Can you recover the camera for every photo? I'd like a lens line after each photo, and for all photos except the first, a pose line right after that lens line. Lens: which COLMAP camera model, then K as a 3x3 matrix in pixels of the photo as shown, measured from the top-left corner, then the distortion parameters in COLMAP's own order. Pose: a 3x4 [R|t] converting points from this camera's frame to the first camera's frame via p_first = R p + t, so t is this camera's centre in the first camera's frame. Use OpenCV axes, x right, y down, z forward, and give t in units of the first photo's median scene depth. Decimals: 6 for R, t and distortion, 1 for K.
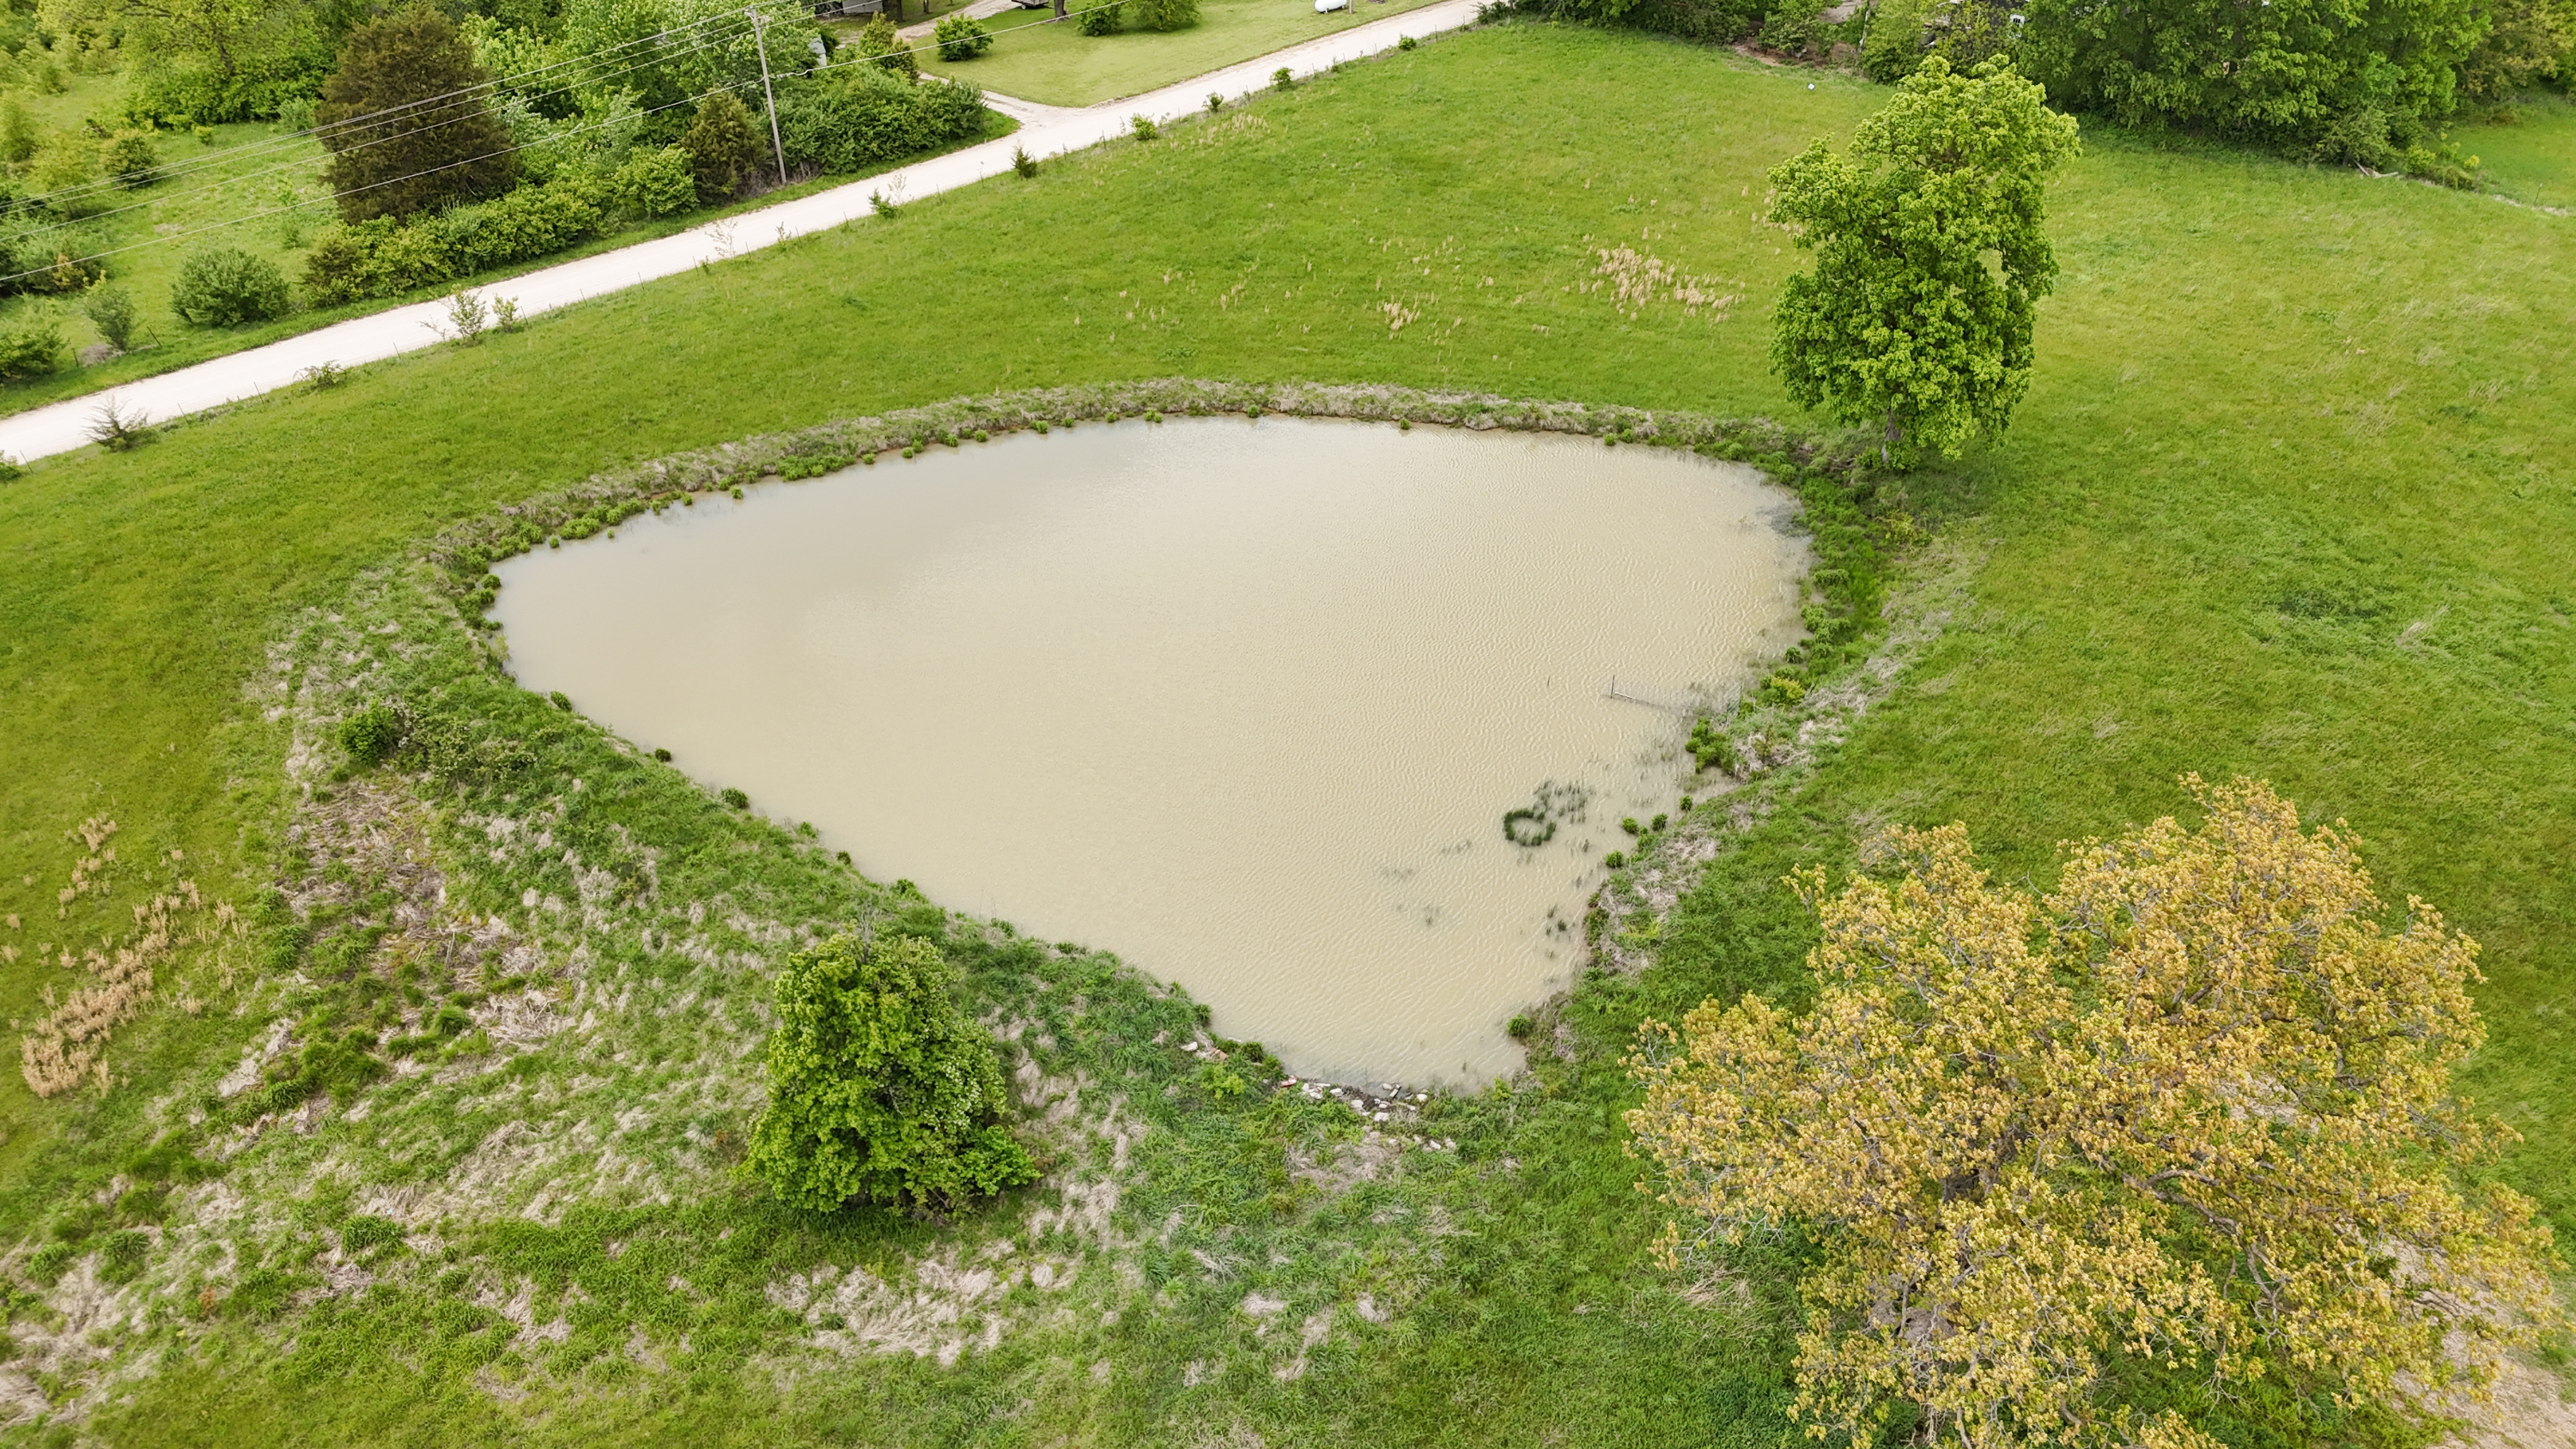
lens RADIAL K [[1891.1, 0, 1284.5], [0, 1891.1, 729.4], [0, 0, 1]] dist [0.072410, -0.067185]
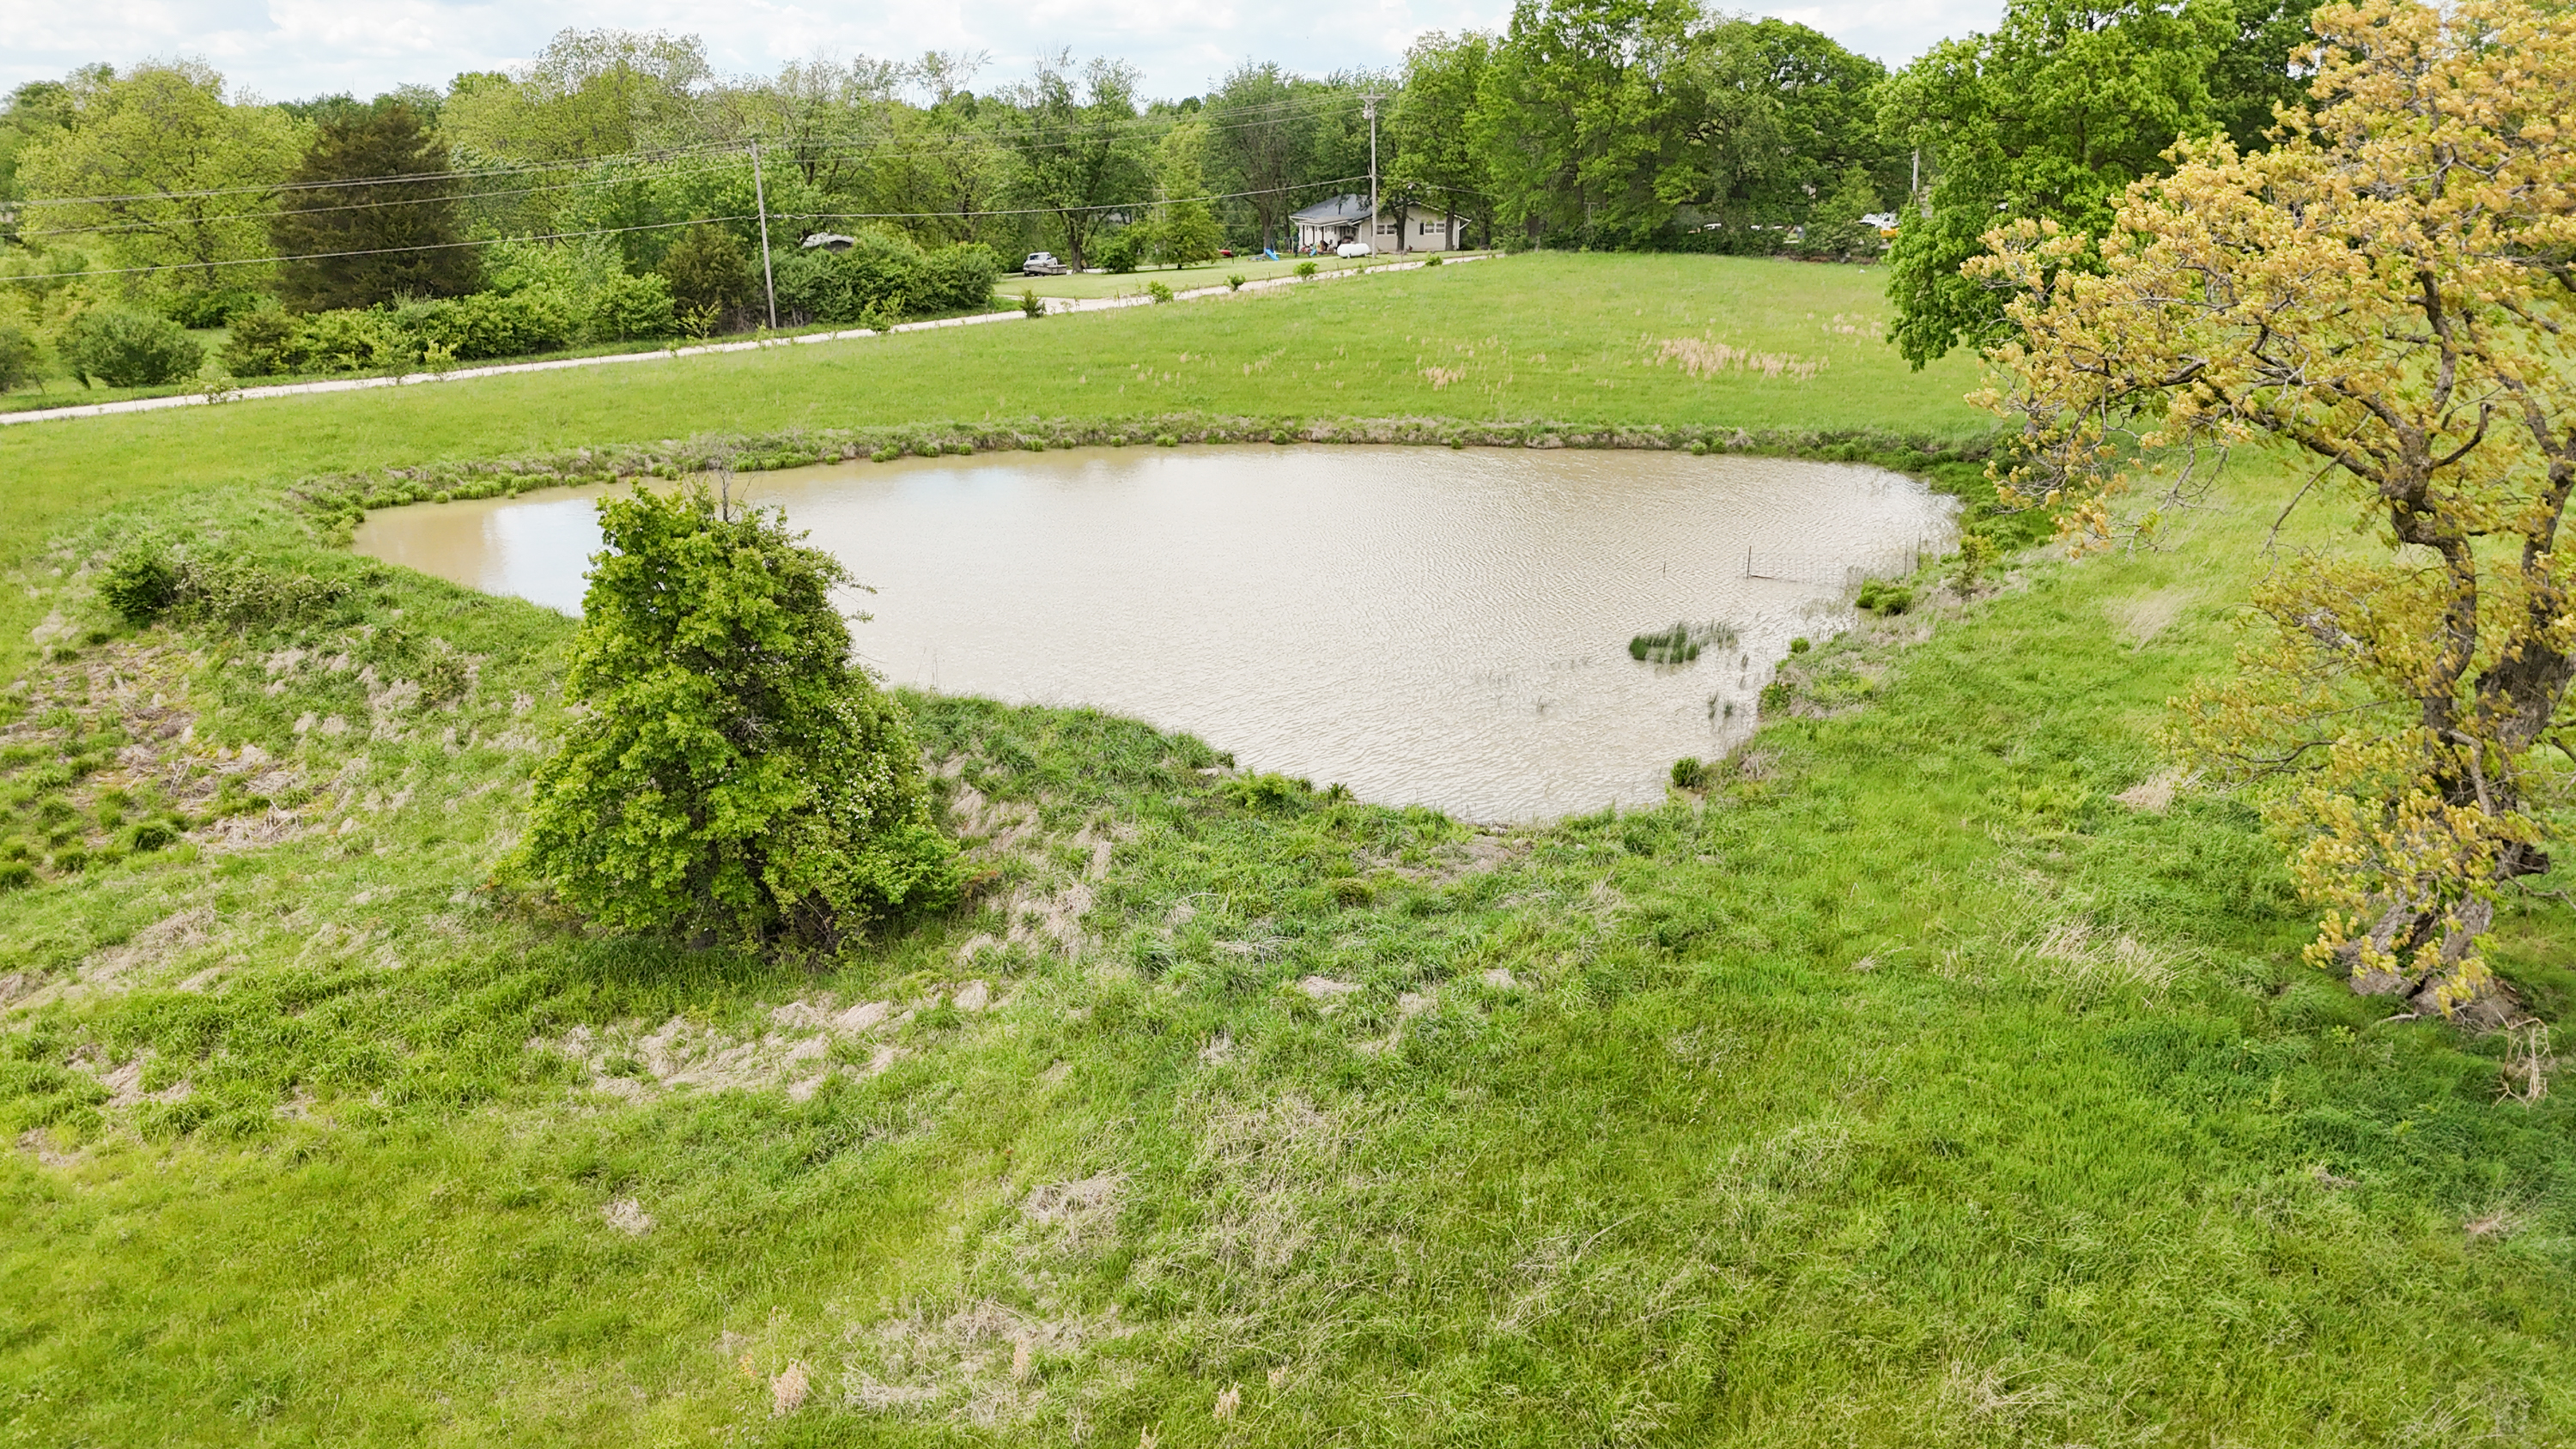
lens RADIAL K [[1891.1, 0, 1278.7], [0, 1891.1, 723.3], [0, 0, 1]] dist [0.072410, -0.067185]
pose [[0.999983, 0.002545, -0.005314, -0.018877], [-0.003959, 0.958236, -0.285951, 0.309773], [0.004364, 0.285967, 0.958229, 0.311741]]
